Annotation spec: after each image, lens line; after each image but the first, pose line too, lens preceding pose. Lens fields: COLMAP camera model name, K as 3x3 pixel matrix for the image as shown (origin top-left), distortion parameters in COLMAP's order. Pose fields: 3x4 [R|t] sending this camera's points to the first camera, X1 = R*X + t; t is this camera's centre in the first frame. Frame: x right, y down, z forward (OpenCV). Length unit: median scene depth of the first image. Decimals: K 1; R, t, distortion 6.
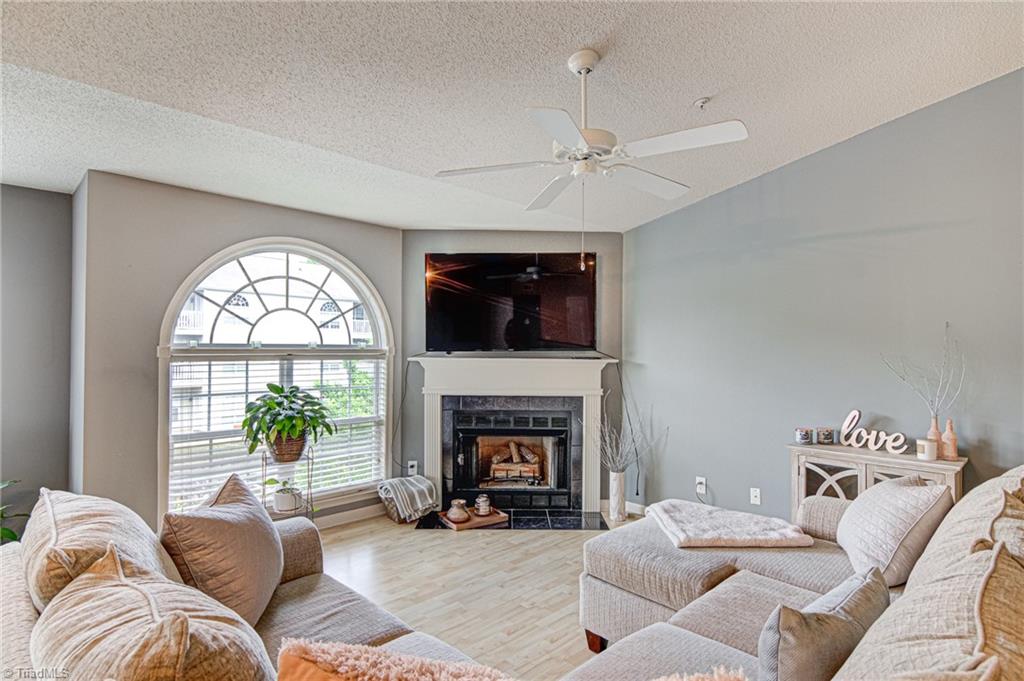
lens RADIAL K [[532.2, 0, 512.0], [0, 532.2, 340.5], [0, 0, 1]] dist [-0.003696, -0.001103]
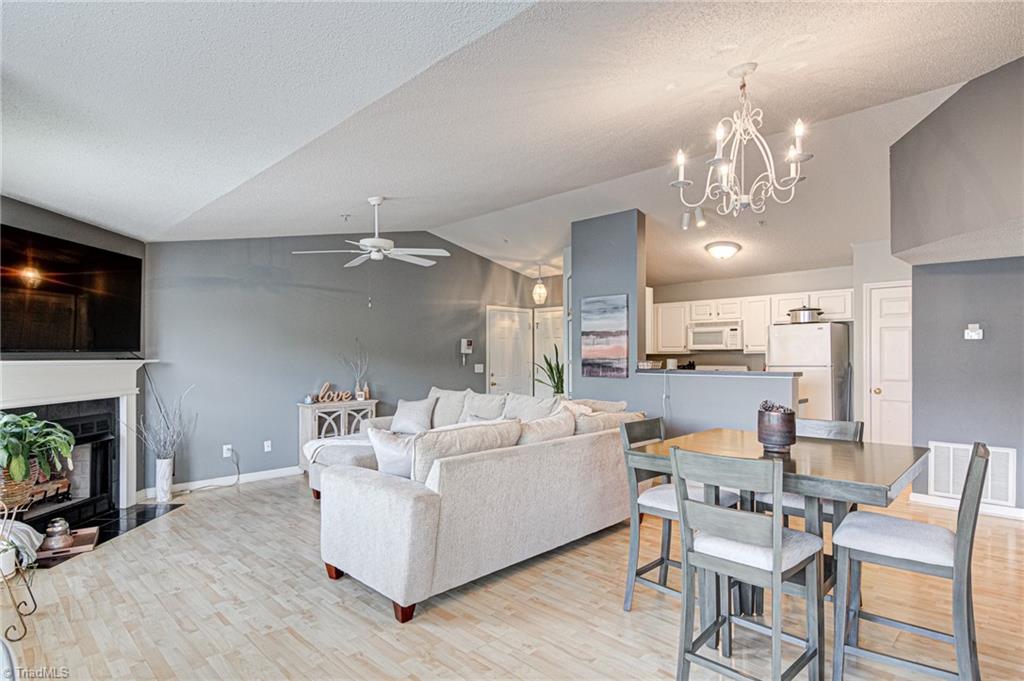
lens RADIAL K [[536.2, 0, 513.7], [0, 536.2, 356.0], [0, 0, 1]] dist [-0.000071, -0.000438]
pose [[-0.018514, -0.009587, 0.999783, -0.926628], [-0.008905, 0.999916, 0.009423, 0.011142], [-0.999789, -0.008729, -0.018598, 0.275460]]
